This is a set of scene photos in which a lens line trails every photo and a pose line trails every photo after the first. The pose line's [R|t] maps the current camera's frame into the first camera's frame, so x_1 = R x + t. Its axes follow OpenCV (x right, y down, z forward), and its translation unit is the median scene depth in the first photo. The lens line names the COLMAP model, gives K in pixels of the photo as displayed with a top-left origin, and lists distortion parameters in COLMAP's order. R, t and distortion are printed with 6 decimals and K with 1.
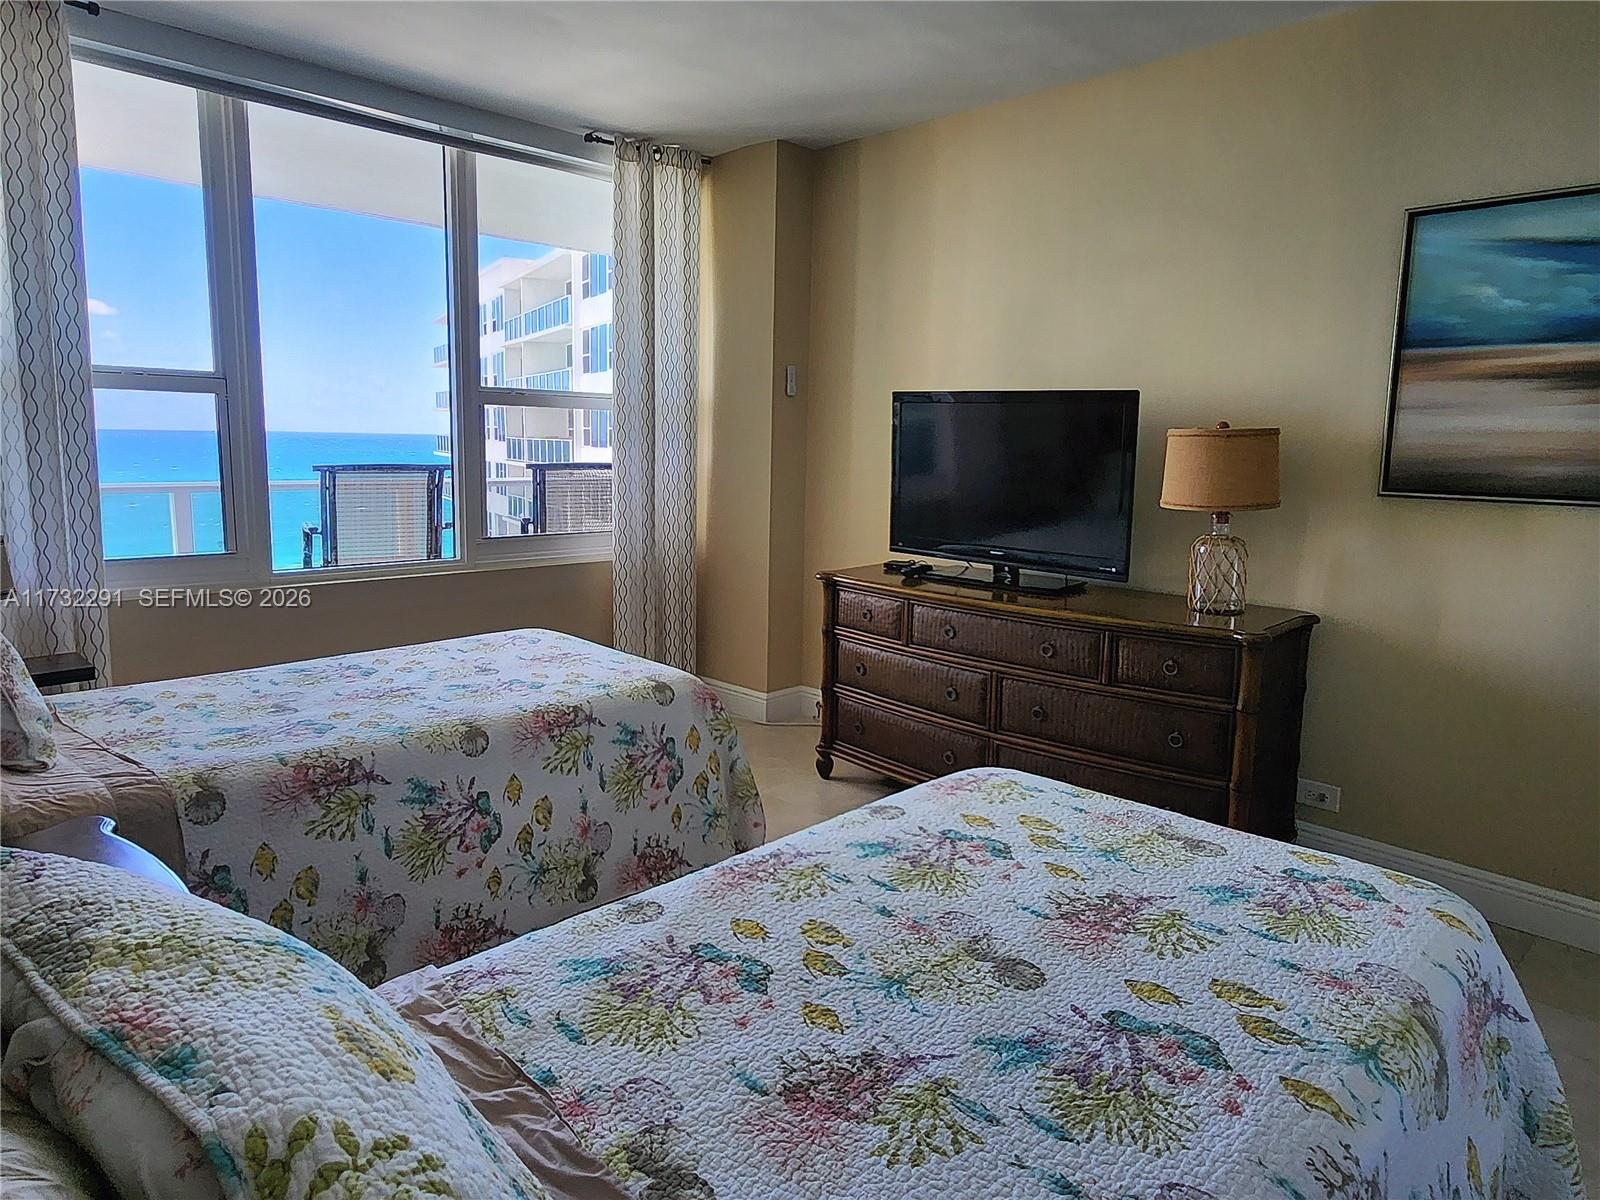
lens RADIAL K [[1013.3, 0, 800.7], [0, 1013.3, 578.1], [0, 0, 1]] dist [0.001720, 0.001031]
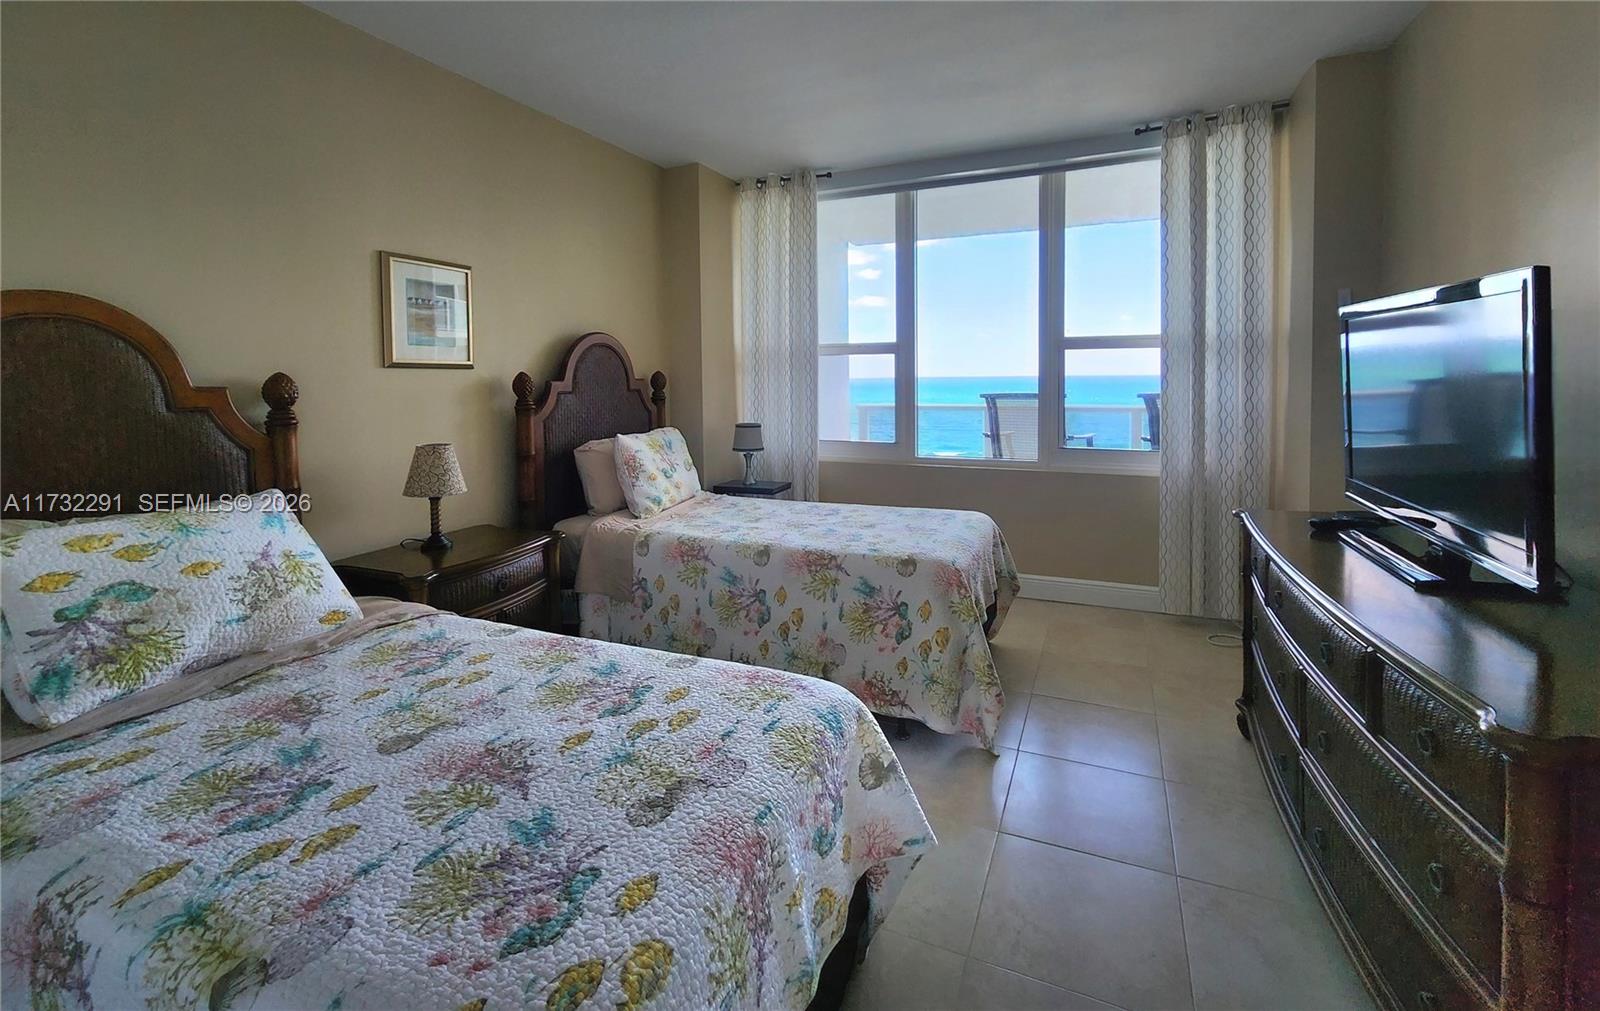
lens RADIAL K [[676.8, 0, 803.8], [0, 676.8, 397.1], [0, 0, 1]] dist [0.001366, 0.000099]
pose [[0.366940, 0.007084, -0.930218, 0.688775], [-0.110899, 0.993173, -0.036183, -0.061872], [0.923611, 0.116437, 0.365220, 0.594855]]
